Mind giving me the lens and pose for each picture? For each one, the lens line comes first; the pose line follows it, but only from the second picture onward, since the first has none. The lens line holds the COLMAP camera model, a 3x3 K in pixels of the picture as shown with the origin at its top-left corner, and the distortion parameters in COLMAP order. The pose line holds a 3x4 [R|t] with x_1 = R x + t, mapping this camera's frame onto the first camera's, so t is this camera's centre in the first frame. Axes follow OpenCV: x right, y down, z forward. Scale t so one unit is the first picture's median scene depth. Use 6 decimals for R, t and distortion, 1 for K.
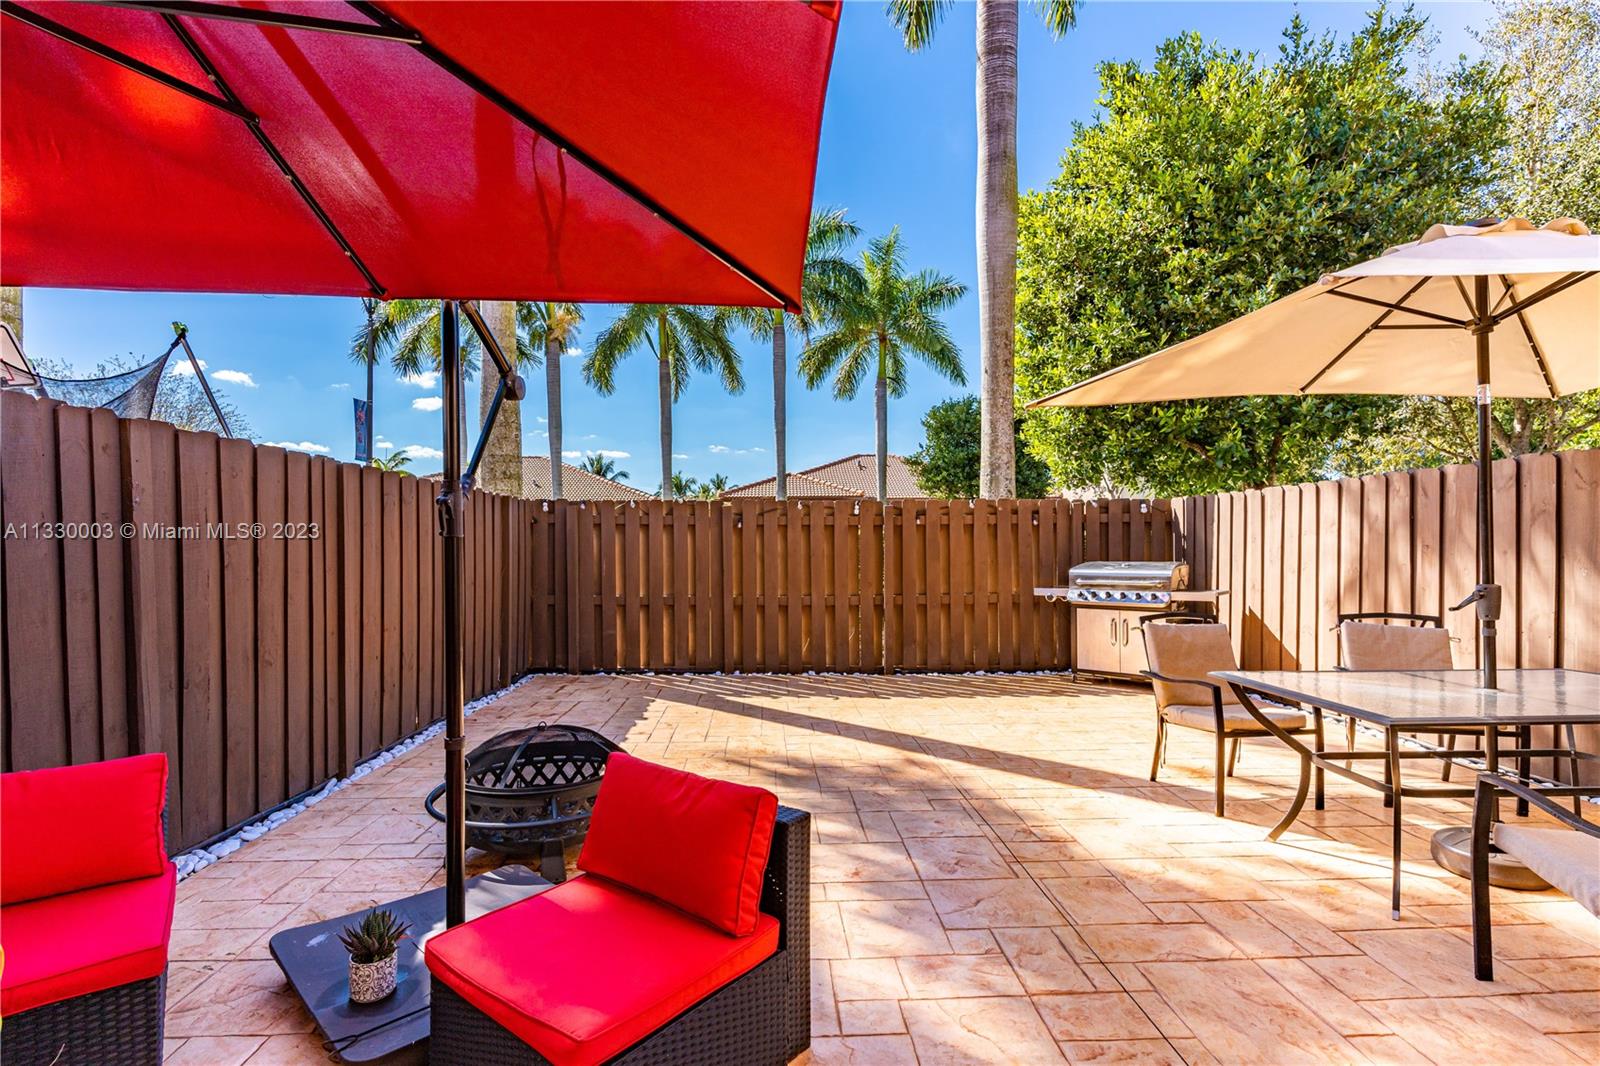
lens RADIAL K [[767.0, 0, 800.0], [0, 767.0, 533.0], [0, 0, 1]] dist [-0.000412, -0.000575]
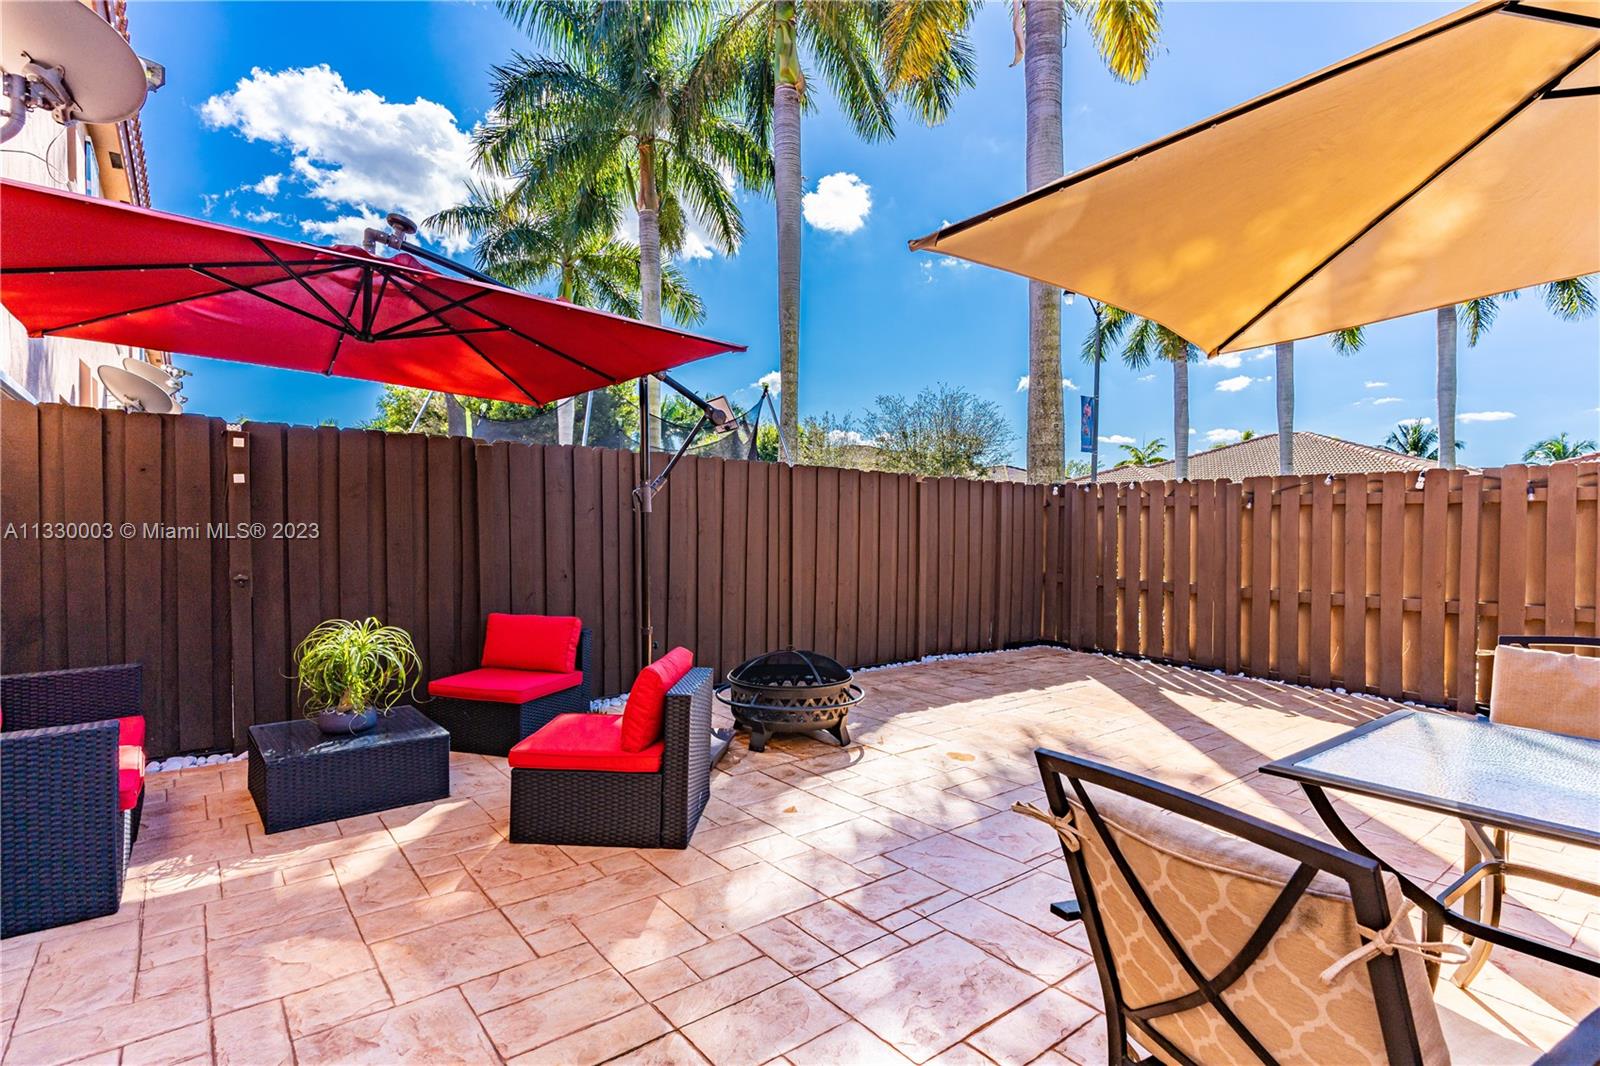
lens RADIAL K [[784.7, 0, 800.0], [0, 784.7, 533.0], [0, 0, 1]] dist [-0.000274, -0.000125]
pose [[0.572760, 0.014964, -0.819587, 0.358265], [-0.001418, 0.999850, 0.017264, 0.006137], [0.819722, -0.008726, 0.572695, 0.079351]]
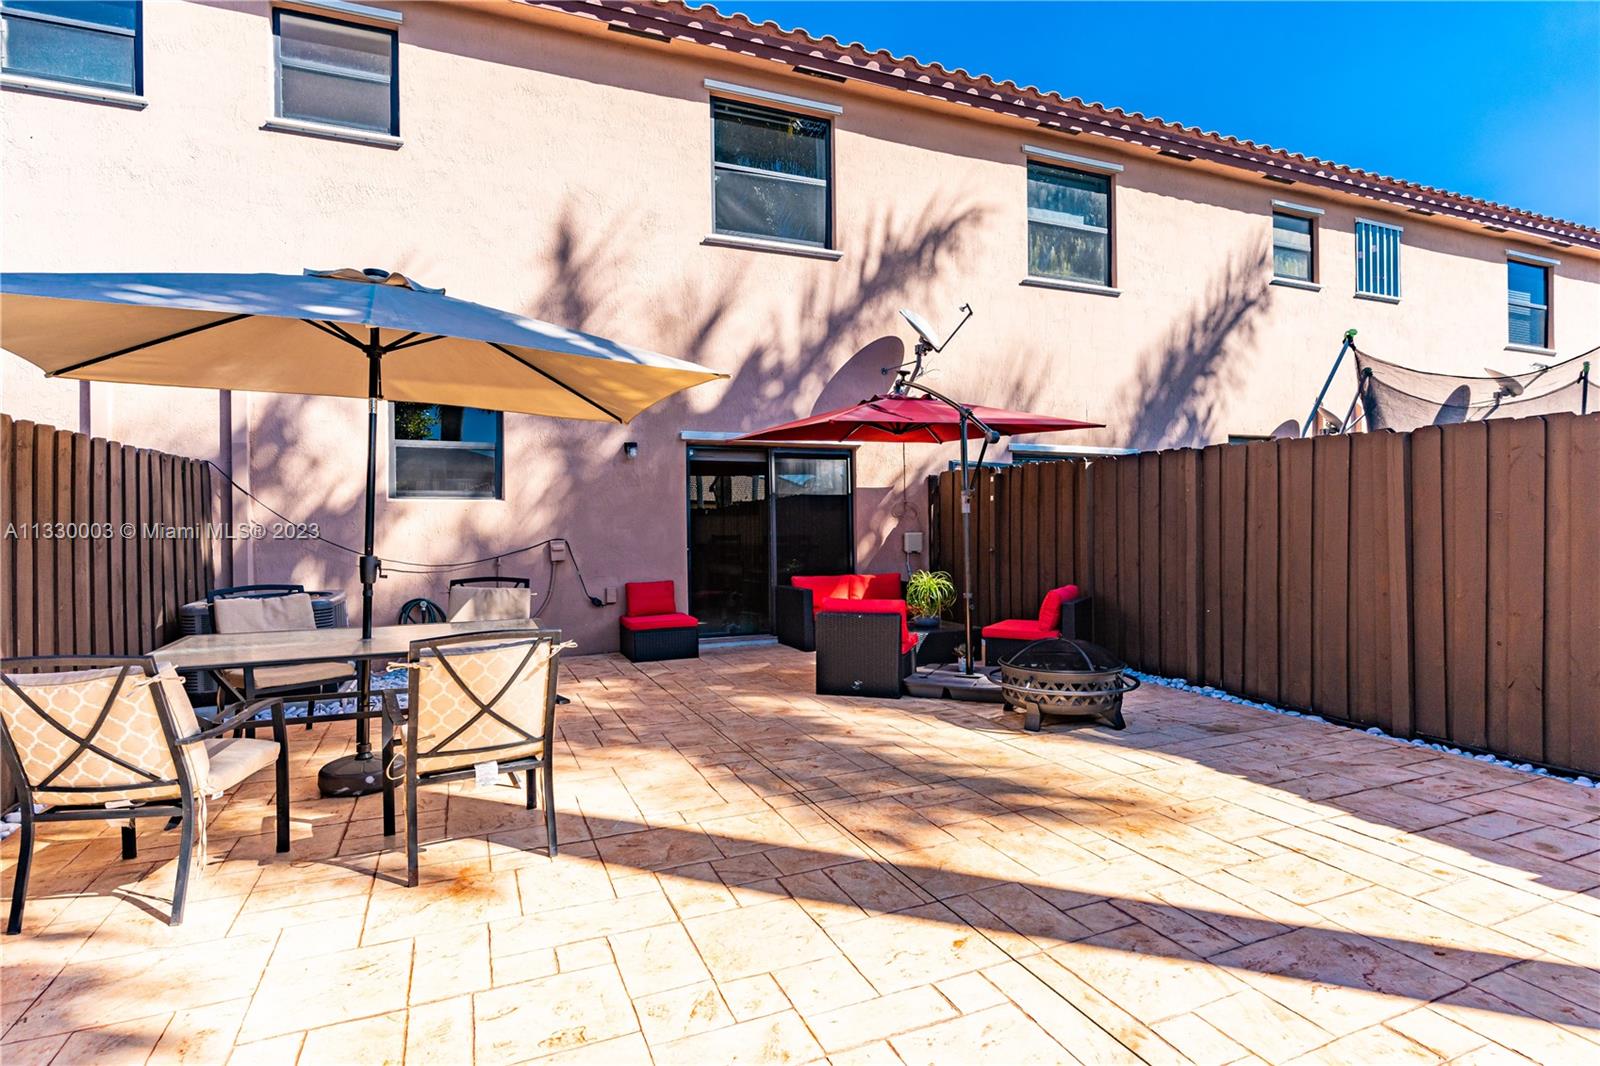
lens RADIAL K [[847.7, 0, 800.0], [0, 847.7, 533.0], [0, 0, 1]] dist [0.000532, 0.000013]
pose [[-0.943696, 0.014193, -0.330508, 0.269542], [0.009849, 0.999842, 0.014814, 0.017595], [0.330666, 0.010724, -0.943687, 0.970332]]
